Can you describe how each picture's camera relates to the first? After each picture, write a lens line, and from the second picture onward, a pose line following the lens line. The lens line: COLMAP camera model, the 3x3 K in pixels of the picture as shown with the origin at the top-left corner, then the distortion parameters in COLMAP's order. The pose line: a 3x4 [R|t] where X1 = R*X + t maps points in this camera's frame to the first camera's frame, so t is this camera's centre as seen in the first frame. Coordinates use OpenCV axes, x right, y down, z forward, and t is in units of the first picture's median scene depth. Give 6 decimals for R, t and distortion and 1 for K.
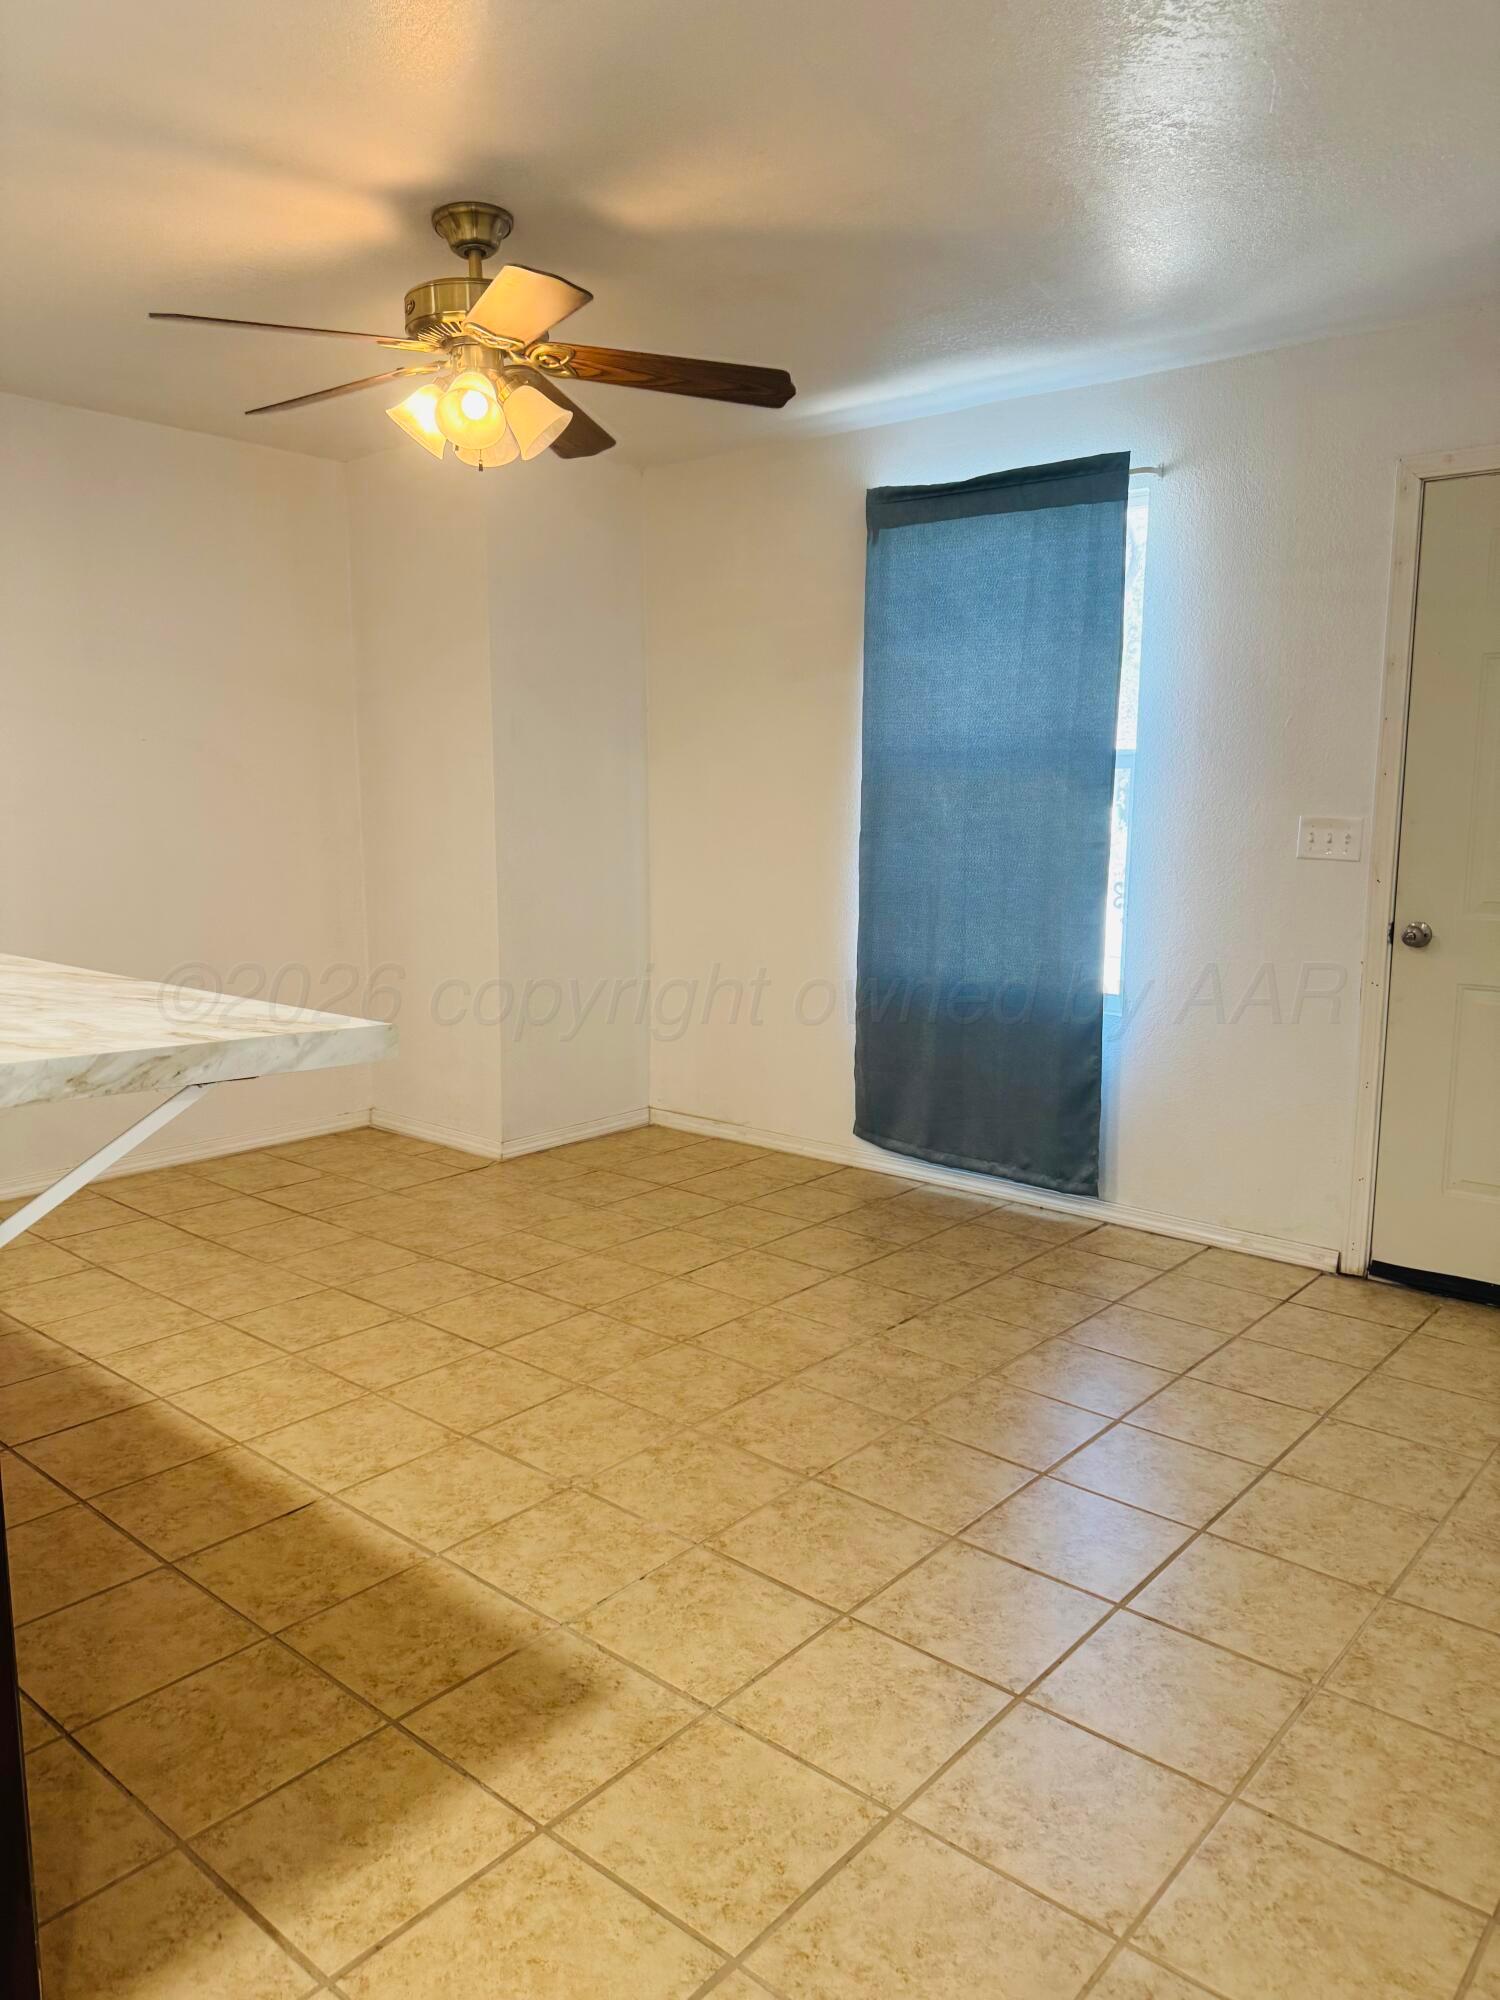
lens RADIAL K [[1405.3, 0, 750.0], [0, 1405.3, 1000.0], [0, 0, 1]] dist [0.124755, -0.179918]
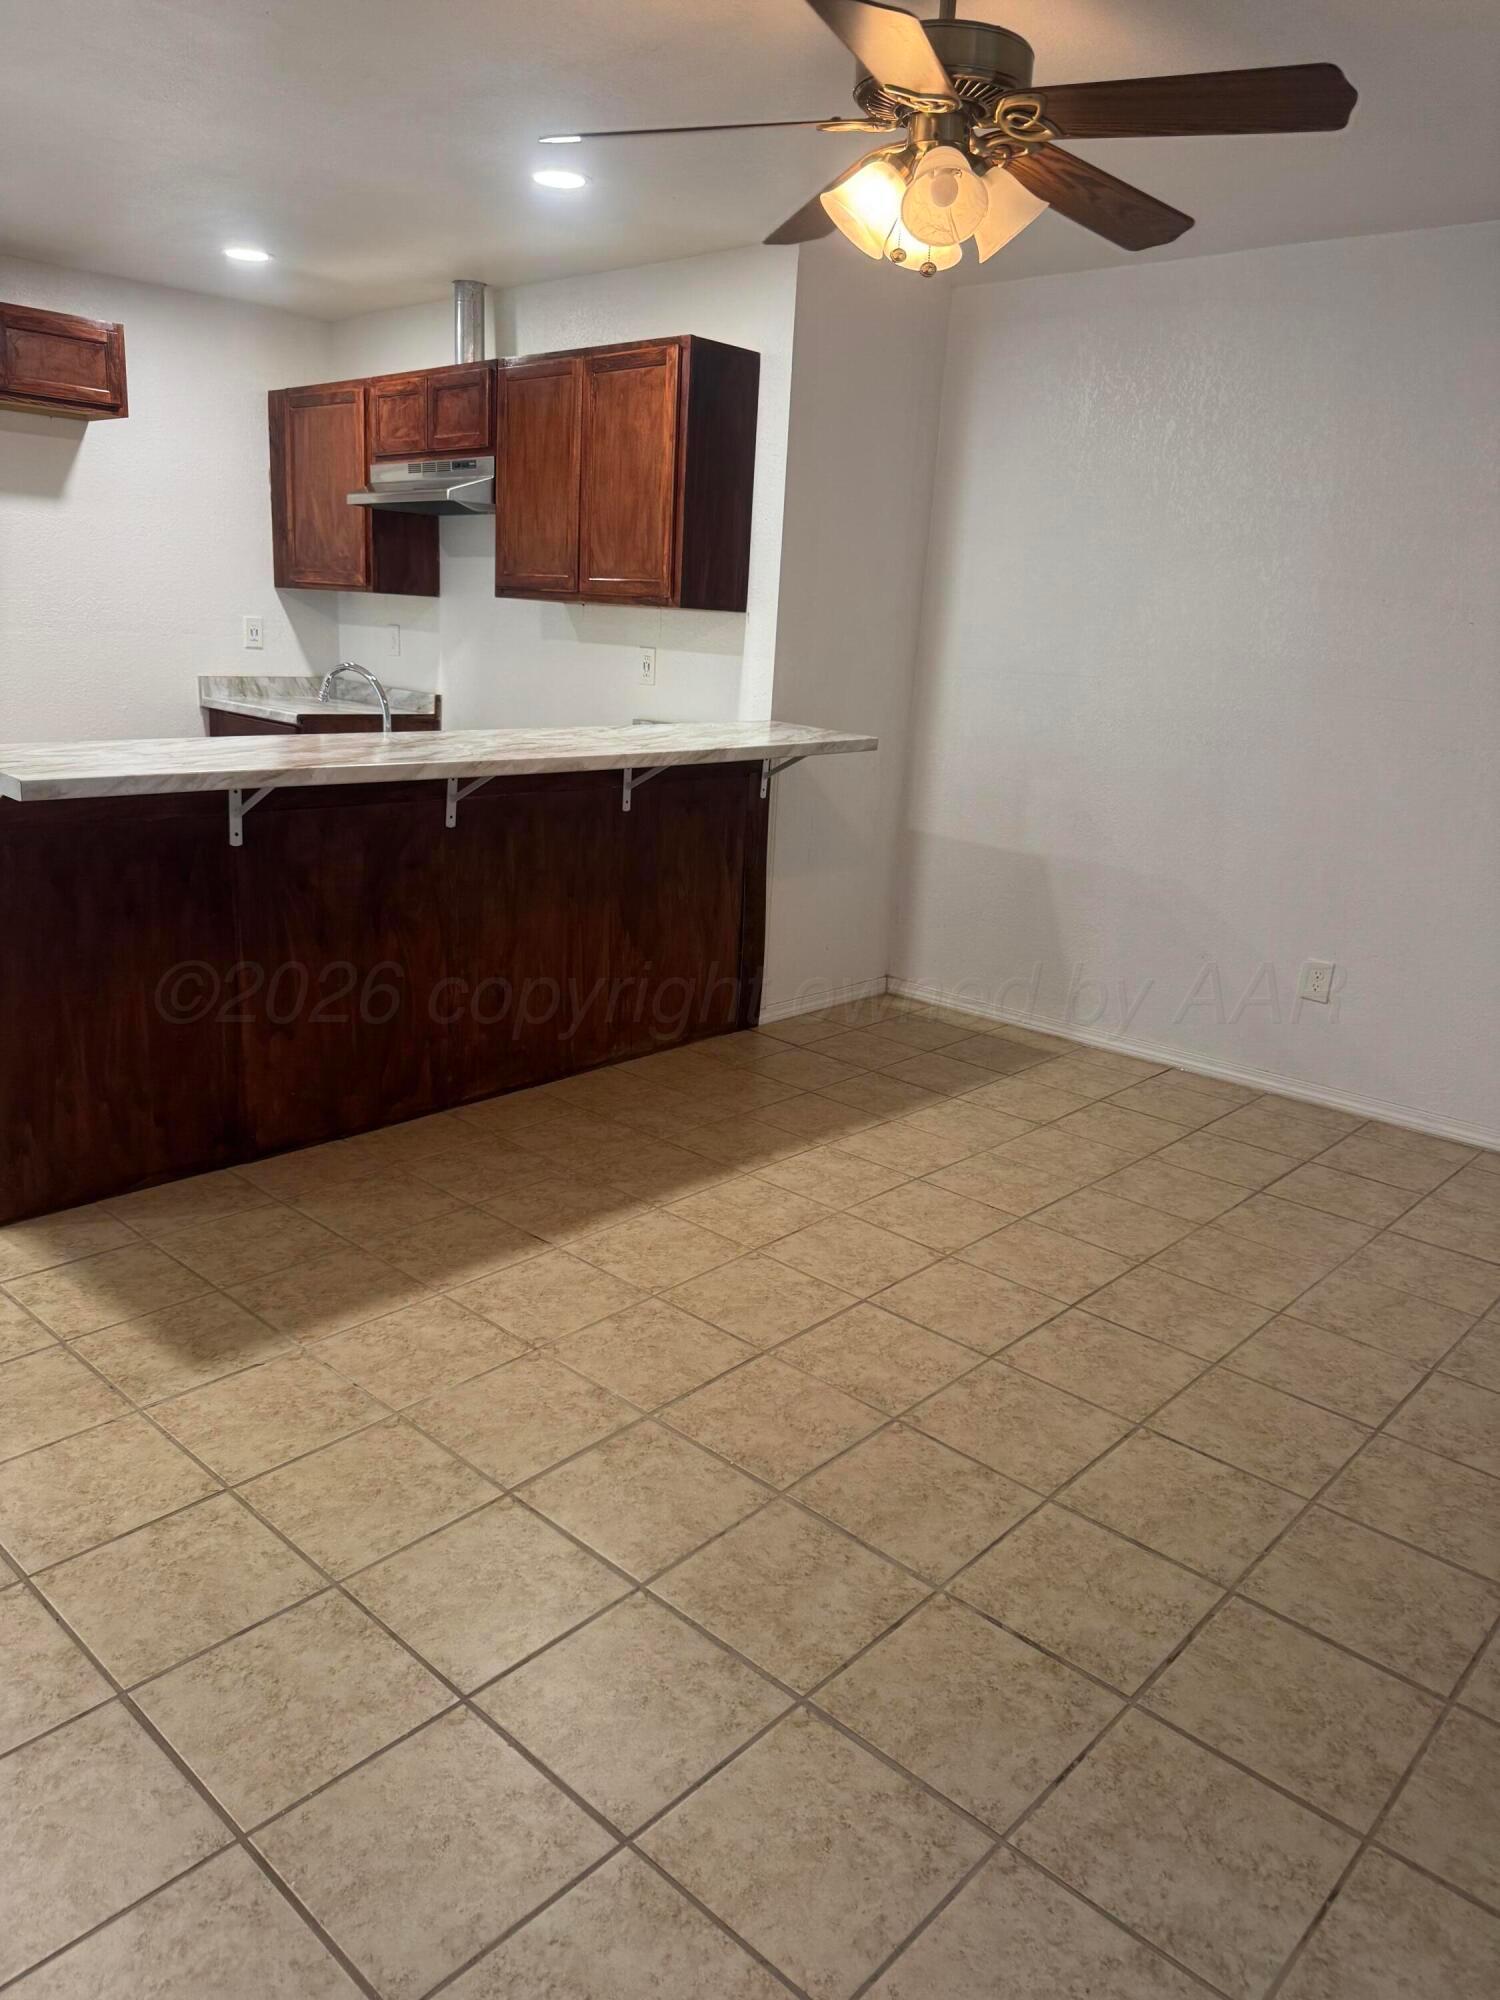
lens RADIAL K [[1405.3, 0, 750.0], [0, 1405.3, 1000.0], [0, 0, 1]] dist [0.124755, -0.179918]
pose [[-0.039556, 0.258602, -0.965174, 0.622862], [-0.192177, 0.945928, 0.261321, -0.154368], [0.980563, 0.195820, 0.012280, 0.849564]]
